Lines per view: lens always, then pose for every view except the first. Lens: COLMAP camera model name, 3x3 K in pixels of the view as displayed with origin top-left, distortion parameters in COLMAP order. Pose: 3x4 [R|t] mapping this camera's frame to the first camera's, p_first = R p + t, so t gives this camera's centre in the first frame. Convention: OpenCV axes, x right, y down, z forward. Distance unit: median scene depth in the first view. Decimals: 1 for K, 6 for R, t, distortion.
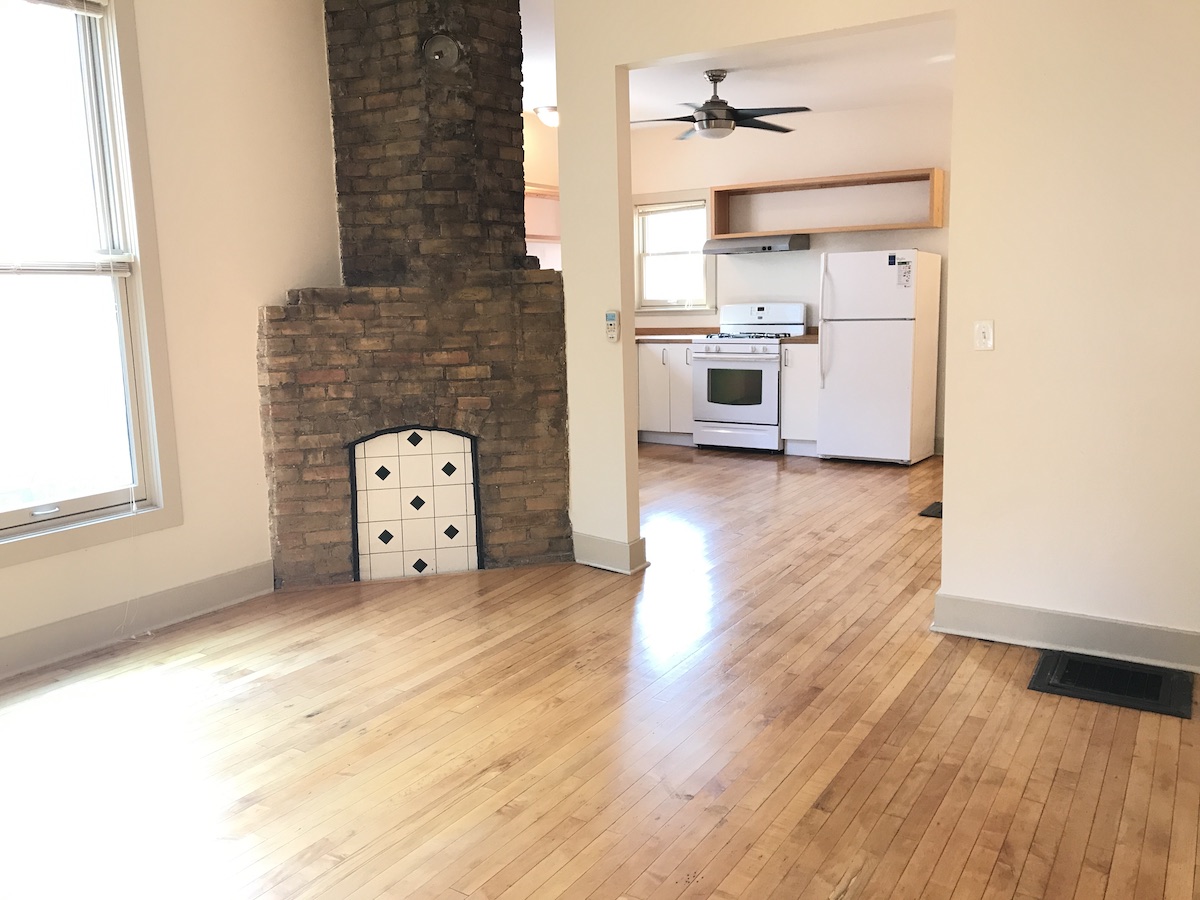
lens RADIAL K [[983.6, 0, 580.9], [0, 983.6, 431.8], [0, 0, 1]] dist [0.134306, -0.211147]
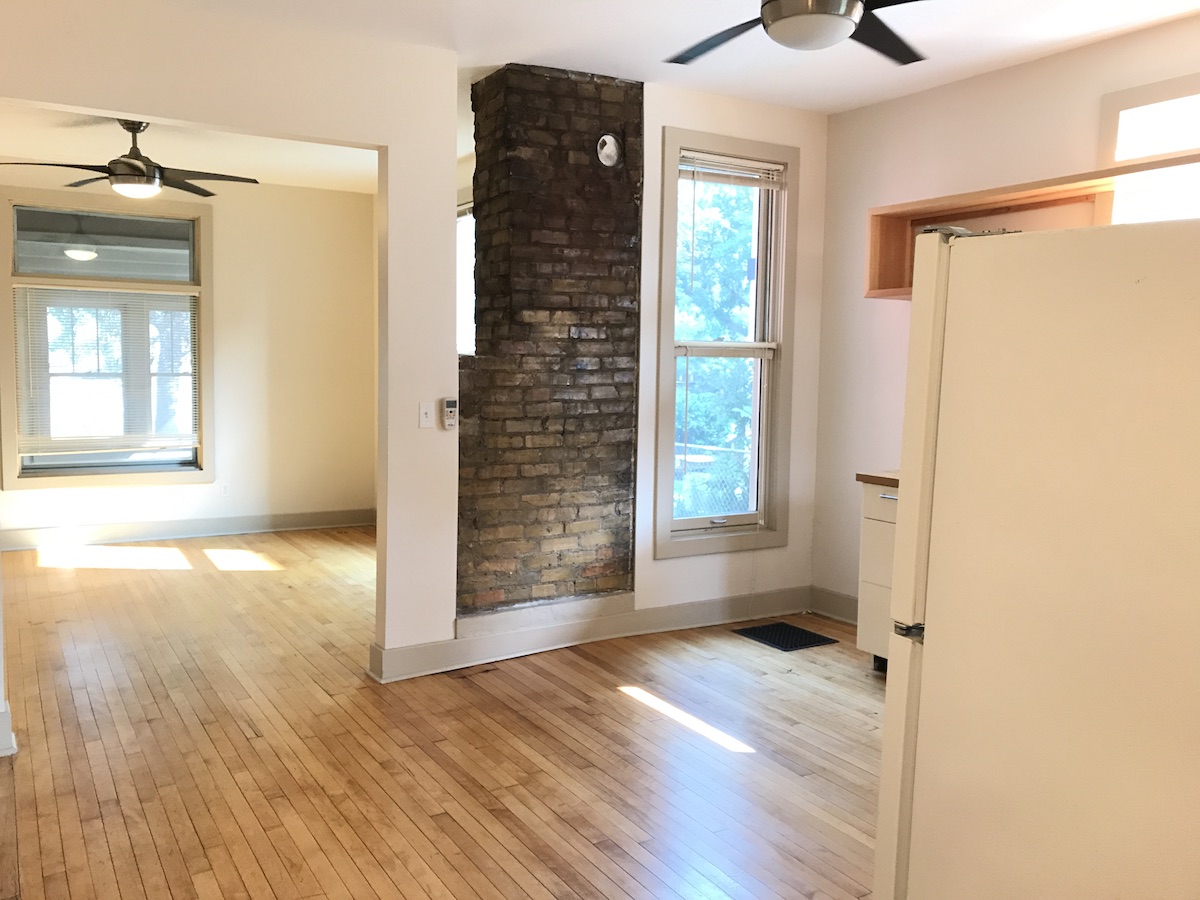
lens RADIAL K [[983.6, 0, 580.9], [0, 983.6, 431.8], [0, 0, 1]] dist [0.134306, -0.211147]
pose [[-0.447160, 0.084676, -0.890437, 0.462866], [-0.125980, 0.979623, 0.156422, -0.150974], [0.885537, 0.182123, -0.427381, 0.901085]]
